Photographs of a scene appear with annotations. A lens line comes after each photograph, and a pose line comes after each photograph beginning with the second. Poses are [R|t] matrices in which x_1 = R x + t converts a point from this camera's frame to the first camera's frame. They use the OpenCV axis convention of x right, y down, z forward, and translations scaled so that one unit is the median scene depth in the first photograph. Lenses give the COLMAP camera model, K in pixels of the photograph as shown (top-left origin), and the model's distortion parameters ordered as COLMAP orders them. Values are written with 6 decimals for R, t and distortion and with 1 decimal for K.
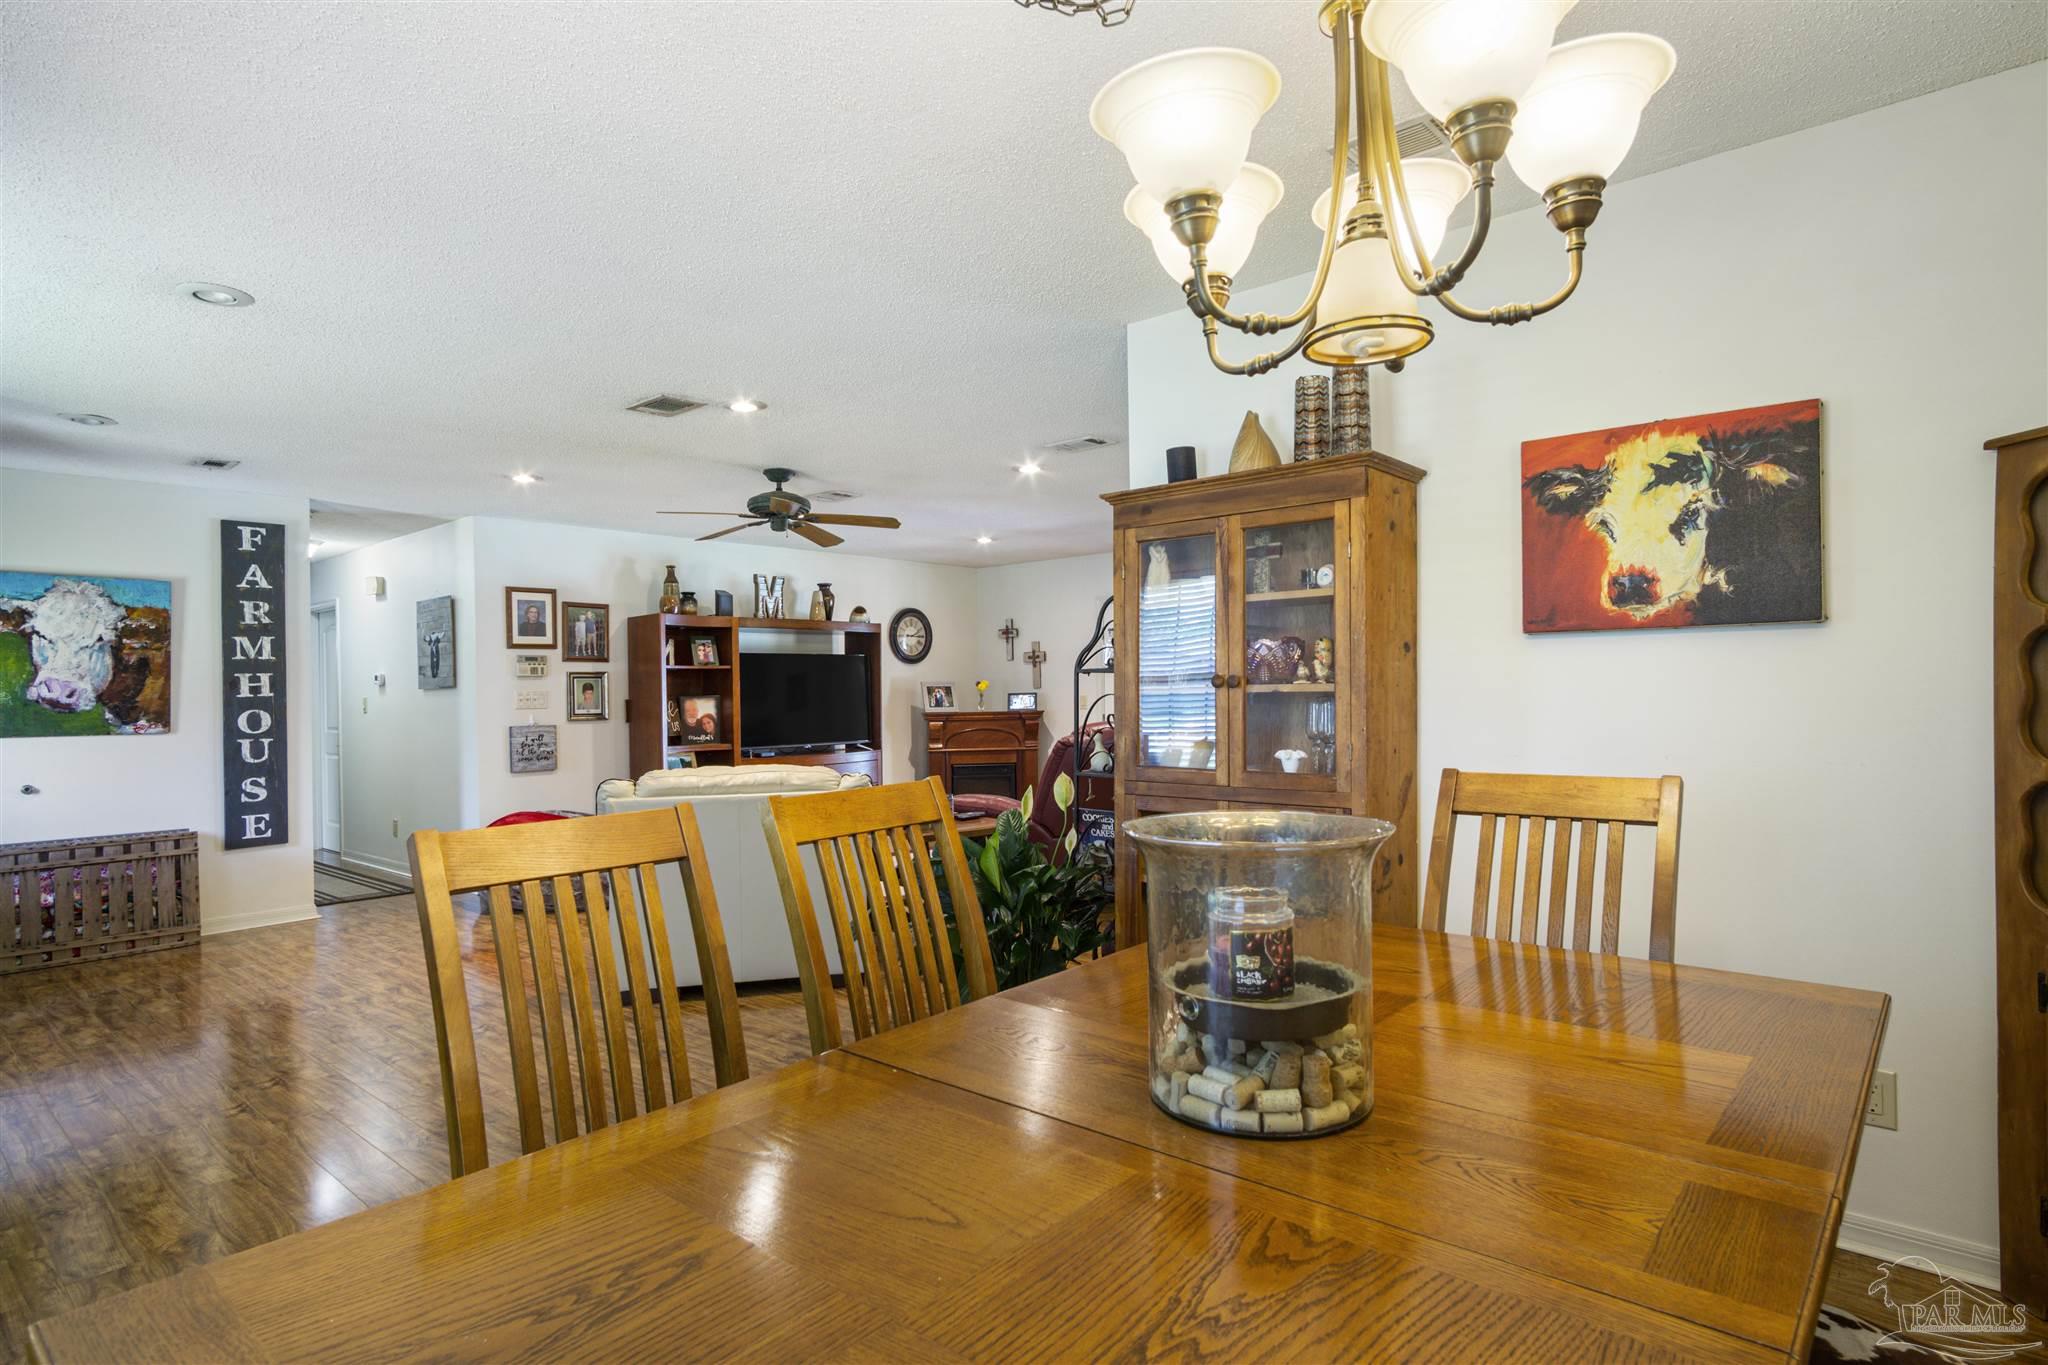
lens RADIAL K [[1099.9, 0, 1028.9], [0, 1099.9, 689.8], [0, 0, 1]] dist [0.000542, 0.000295]
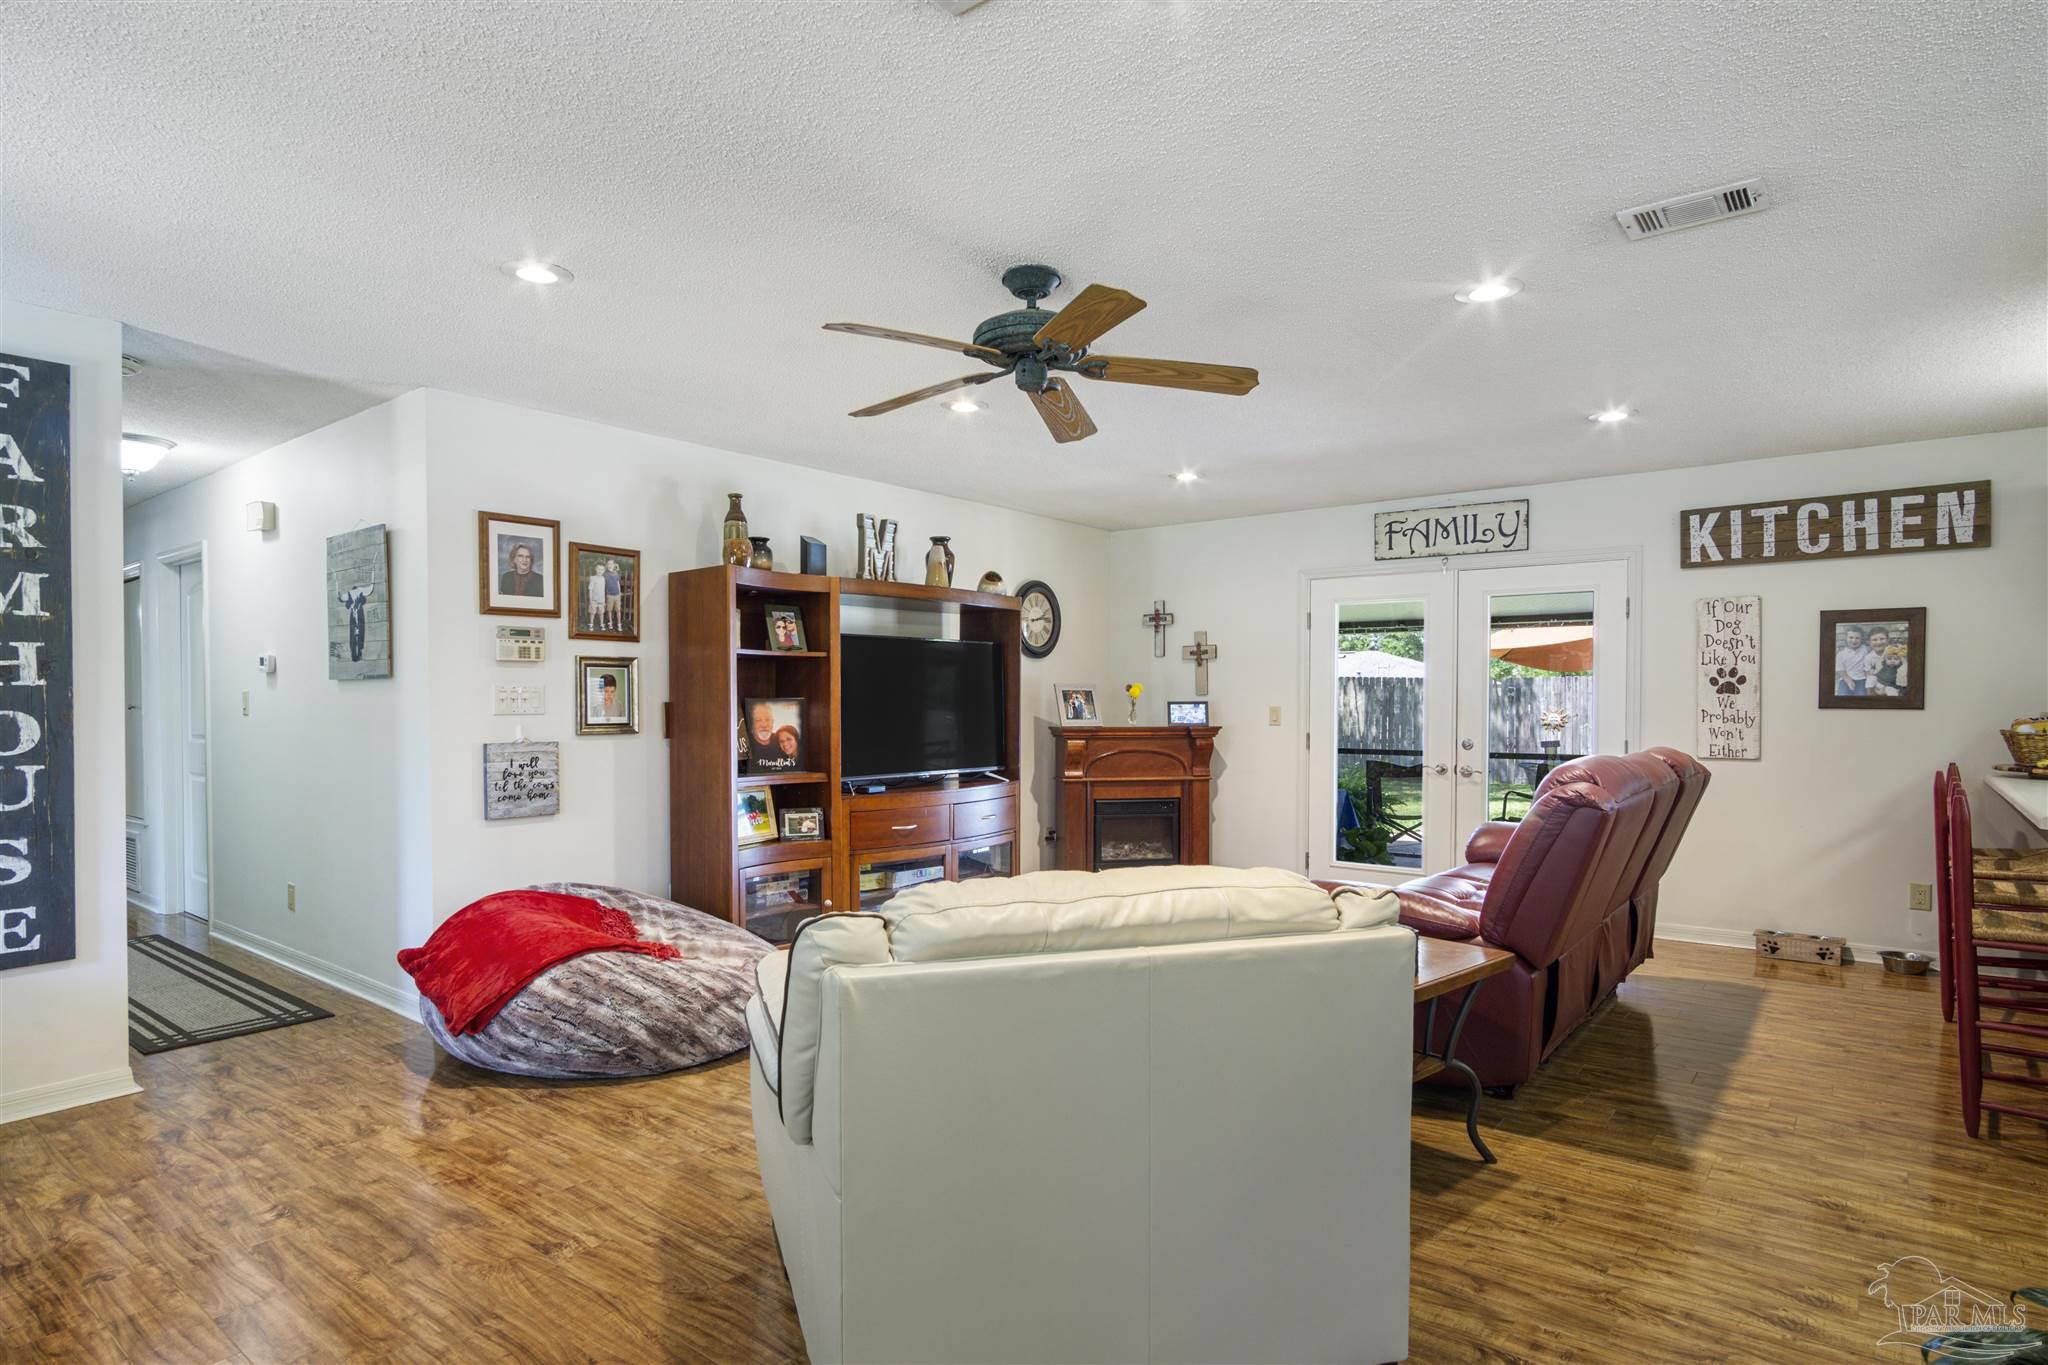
lens RADIAL K [[1108.0, 0, 1023.2], [0, 1108.0, 716.6], [0, 0, 1]] dist [0.001460, 0.000239]
pose [[0.998655, 0.016320, 0.049204, -0.201935], [-0.017216, 0.999692, 0.017861, 0.002537], [-0.048898, -0.018684, 0.998629, 0.369938]]
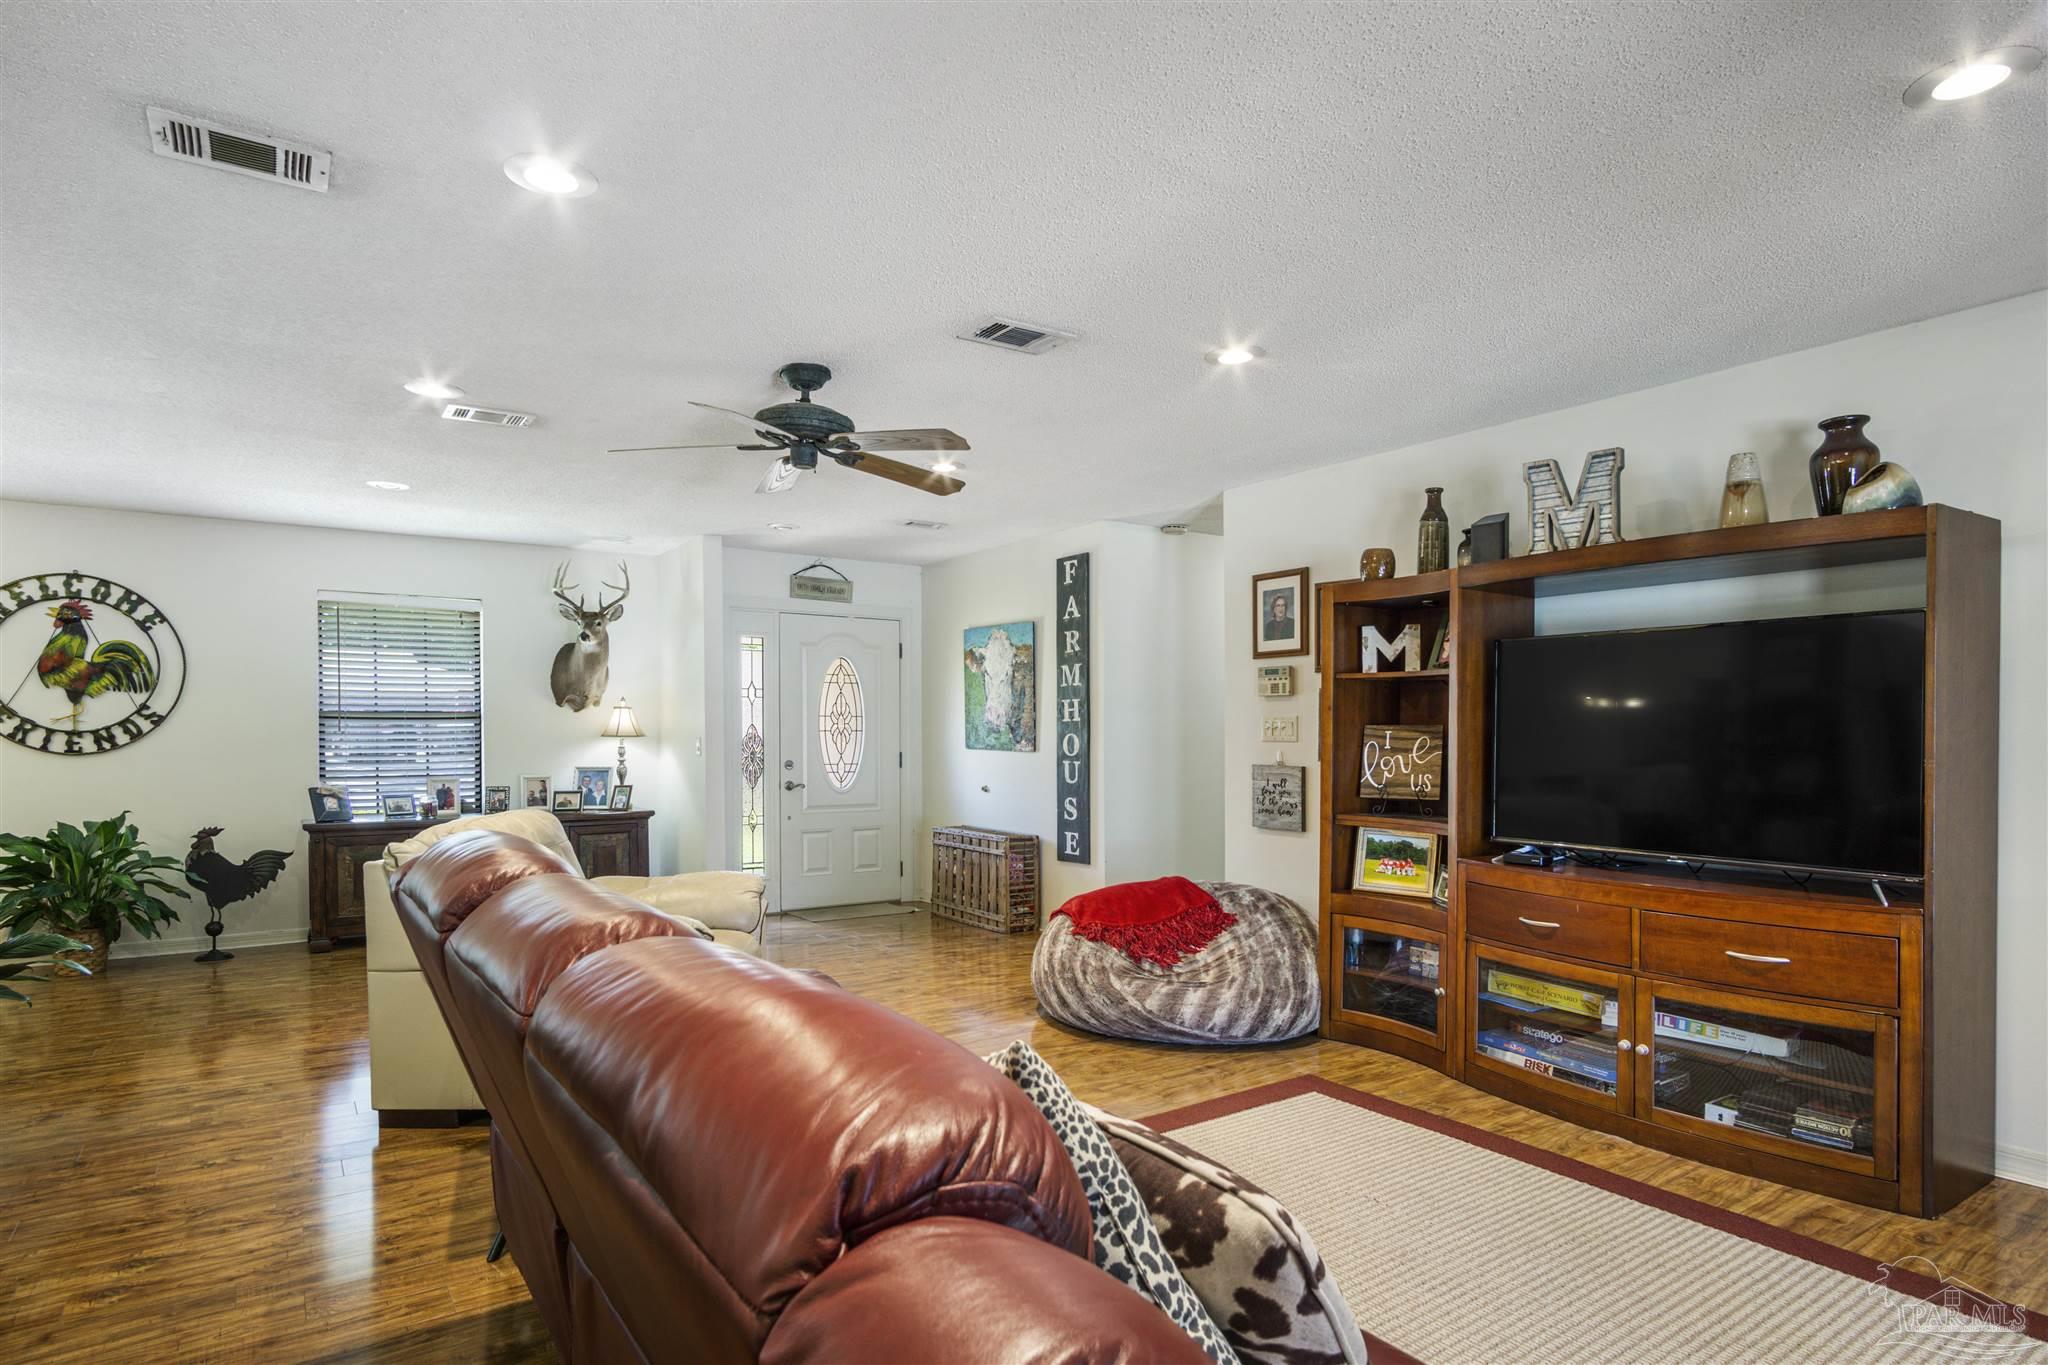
lens RADIAL K [[1108.3, 0, 1016.0], [0, 1108.3, 740.3], [0, 0, 1]] dist [-0.005727, 0.000105]
pose [[-0.252975, 0.029368, -0.967027, 0.283900], [0.006605, 0.999568, 0.028628, -0.005171], [0.967450, 0.000856, -0.253060, 1.010807]]
